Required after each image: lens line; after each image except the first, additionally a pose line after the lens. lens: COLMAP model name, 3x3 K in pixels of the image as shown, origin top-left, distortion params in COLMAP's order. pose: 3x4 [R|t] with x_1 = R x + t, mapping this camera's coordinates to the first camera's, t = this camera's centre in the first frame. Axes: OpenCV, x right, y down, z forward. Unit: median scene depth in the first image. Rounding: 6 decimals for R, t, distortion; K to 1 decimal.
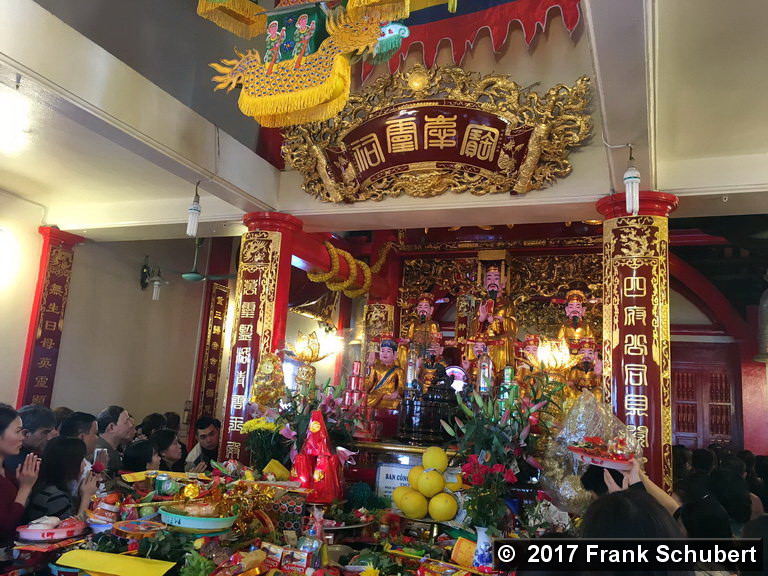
lens RADIAL K [[657.7, 0, 382.0], [0, 657.7, 290.5], [0, 0, 1]] dist [0.071388, -0.084273]
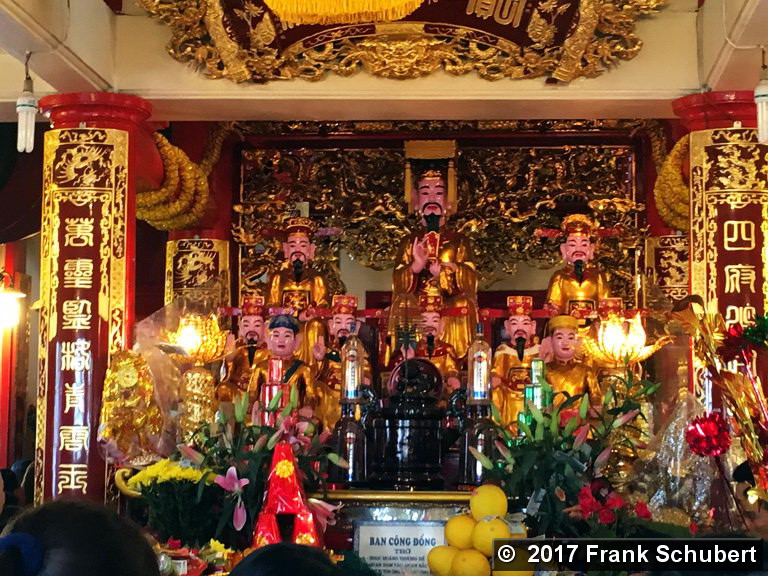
lens RADIAL K [[1662.7, 0, 381.5], [0, 1662.7, 300.2], [0, 0, 1]] dist [0.031902, 0.116132]
pose [[0.952714, -0.031058, 0.302277, -0.401793], [0.001259, 0.995158, 0.098280, -0.089506], [-0.303865, -0.093252, 0.948140, -0.421869]]
